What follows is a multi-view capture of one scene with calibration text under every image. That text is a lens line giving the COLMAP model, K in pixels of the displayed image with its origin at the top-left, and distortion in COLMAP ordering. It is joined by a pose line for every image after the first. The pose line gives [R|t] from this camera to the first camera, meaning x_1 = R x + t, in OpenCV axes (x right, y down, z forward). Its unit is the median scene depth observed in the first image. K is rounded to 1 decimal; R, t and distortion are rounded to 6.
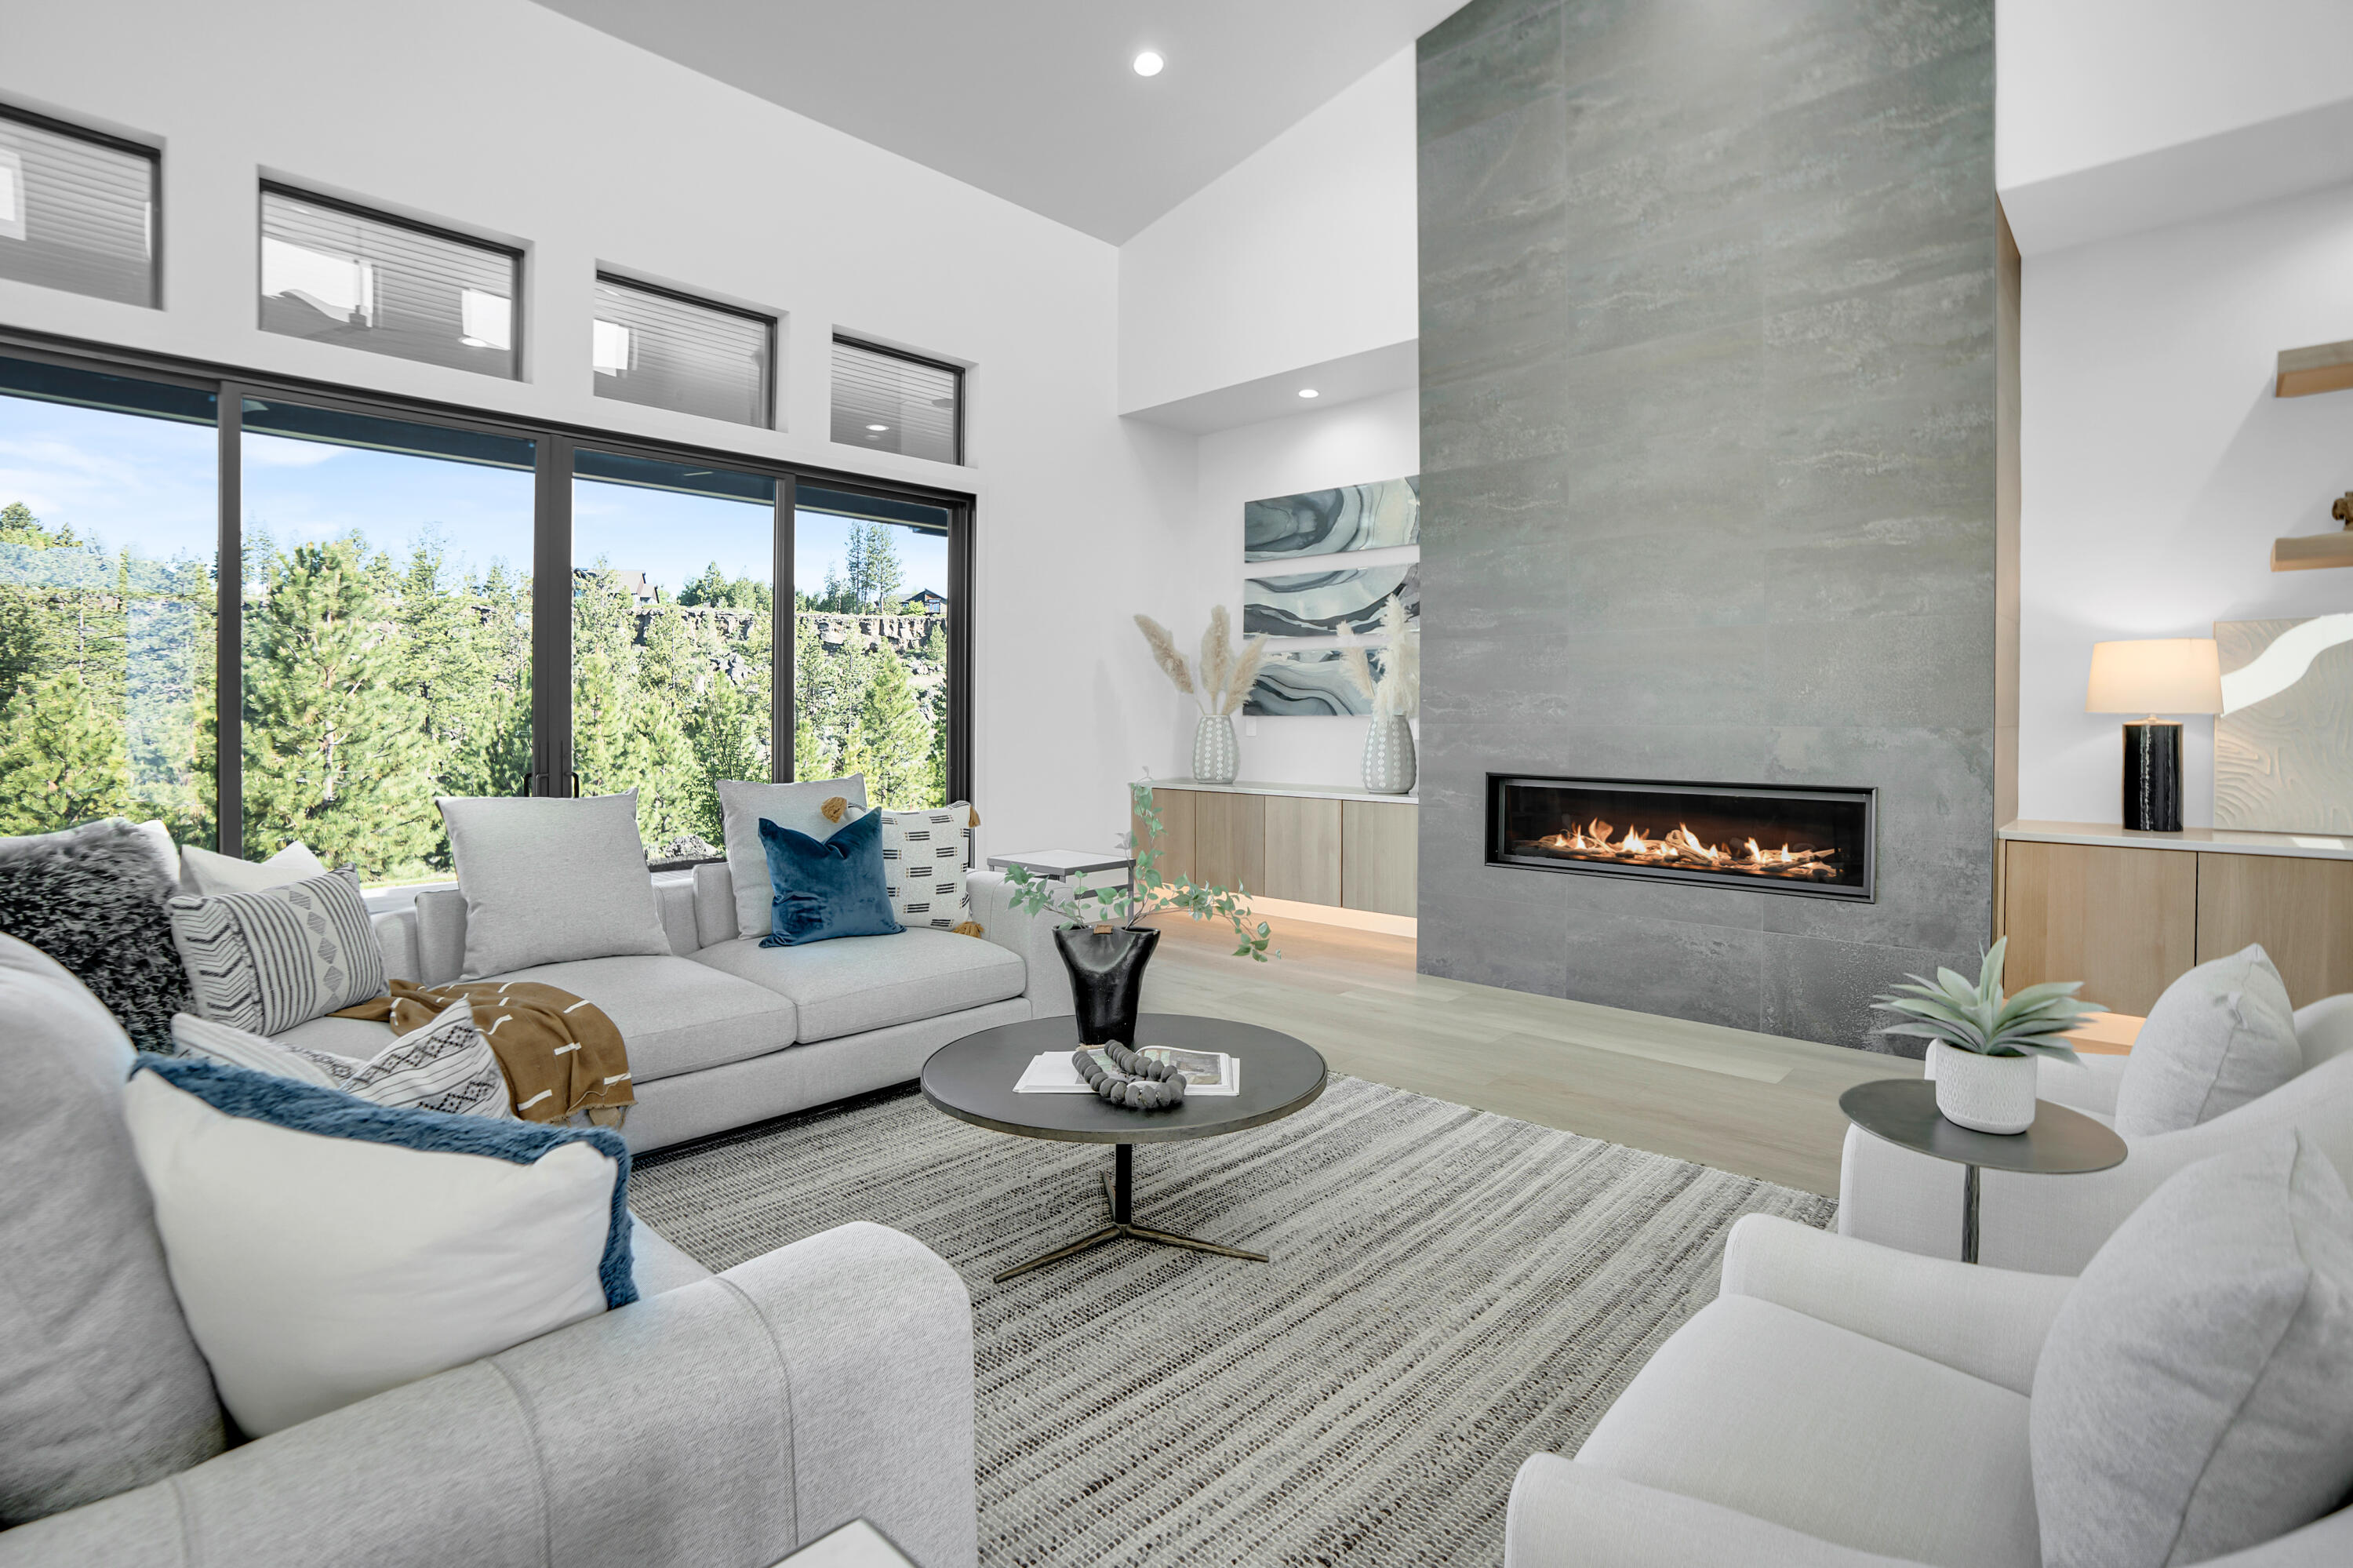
lens RADIAL K [[1117.3, 0, 1175.4], [0, 1117.3, 728.0], [0, 0, 1]] dist [-0.078265, 0.042520]
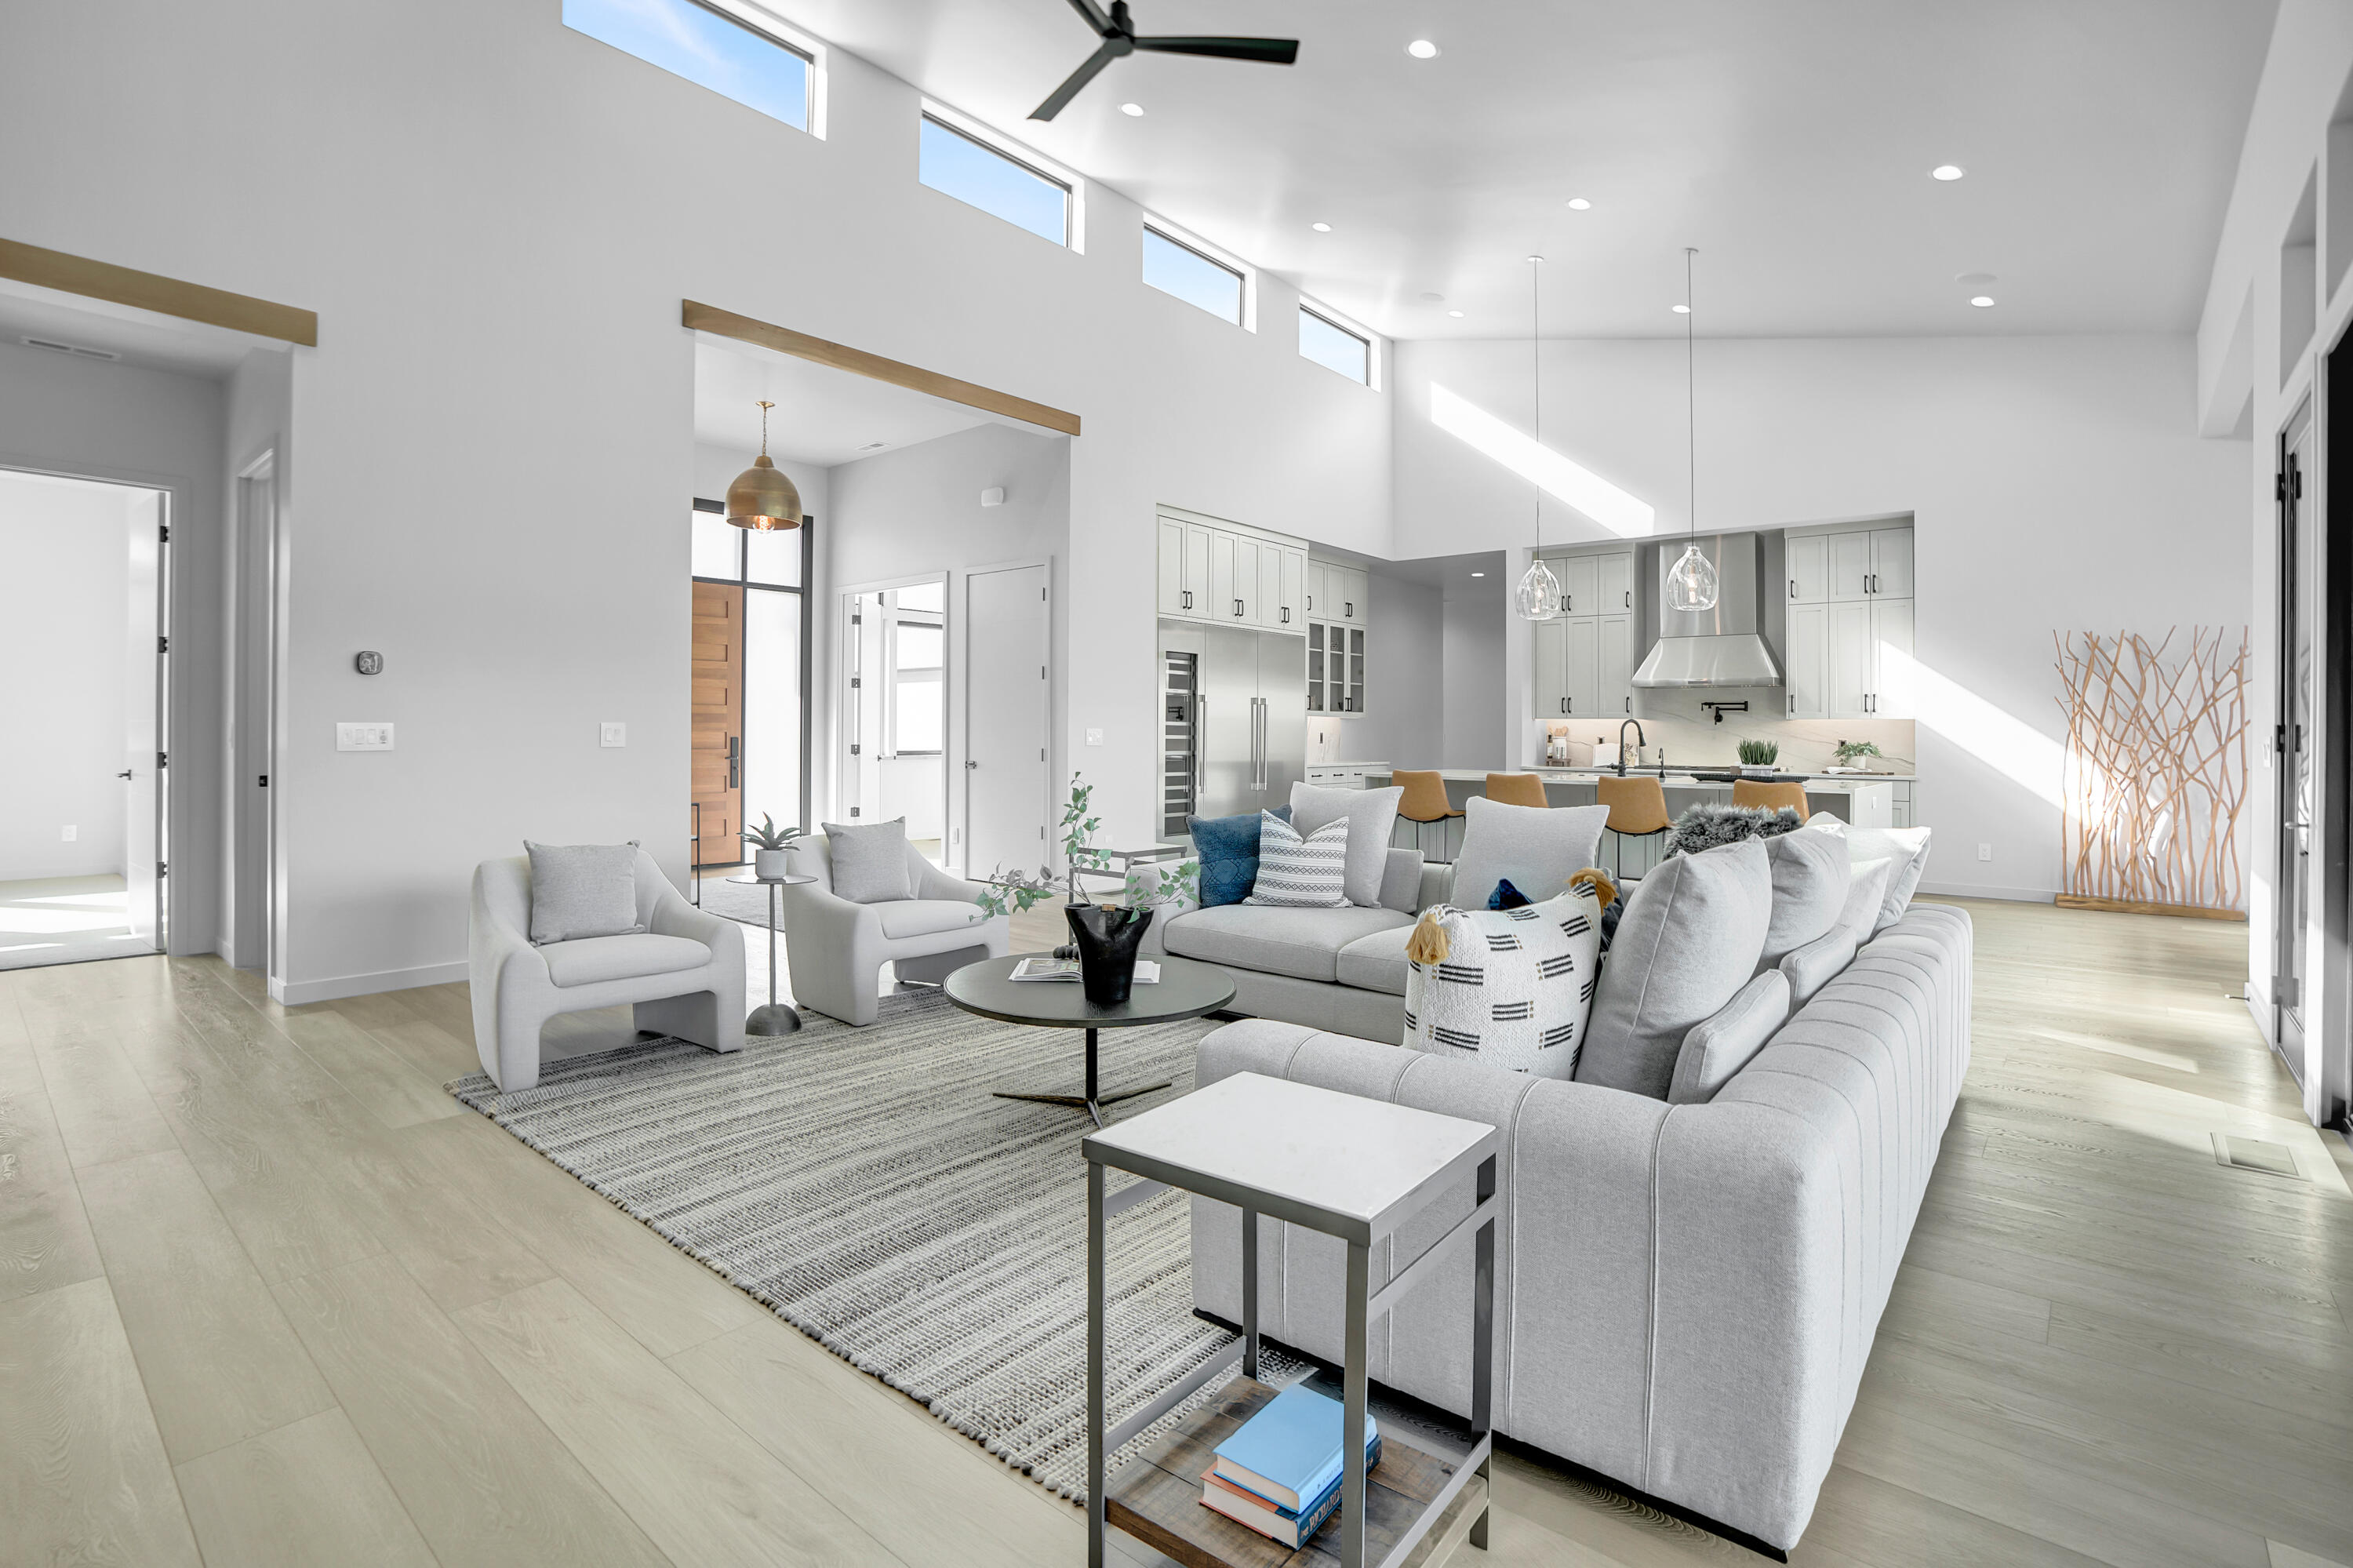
lens RADIAL K [[1117.5, 0, 1168.5], [0, 1117.5, 705.4], [0, 0, 1]] dist [-0.060899, 0.024054]
pose [[-0.999124, -0.014702, -0.039182, -0.039914], [-0.013953, 0.999716, -0.019328, -0.008822], [0.039455, -0.018765, -0.999045, 1.179521]]
